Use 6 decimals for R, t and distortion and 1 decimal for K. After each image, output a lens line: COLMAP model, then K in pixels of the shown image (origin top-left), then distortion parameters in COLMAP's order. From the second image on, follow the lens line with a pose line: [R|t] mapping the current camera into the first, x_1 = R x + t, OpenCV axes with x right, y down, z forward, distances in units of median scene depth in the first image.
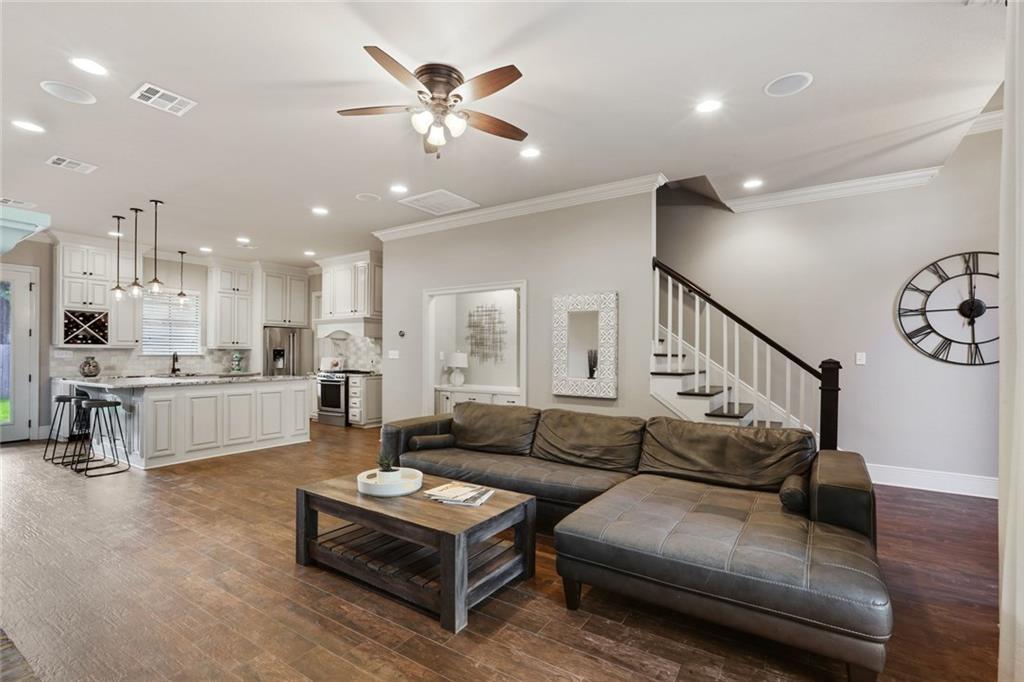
lens RADIAL K [[464.1, 0, 513.8], [0, 464.1, 354.5], [0, 0, 1]] dist [-0.024504, 0.012965]
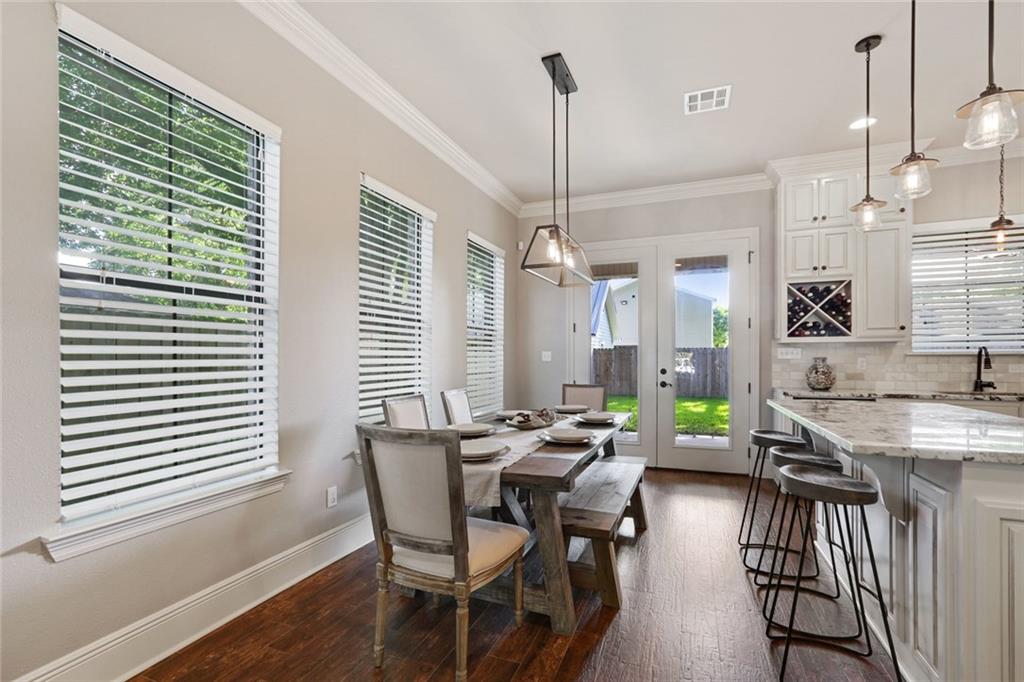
lens RADIAL K [[464.1, 0, 504.4], [0, 464.1, 364.8], [0, 0, 1]] dist [-0.024504, 0.012965]
pose [[0.188517, 0.003710, -0.982063, -0.407981], [0.000306, 0.999993, 0.003837, 0.012440], [0.982070, -0.001024, 0.188515, 0.472720]]
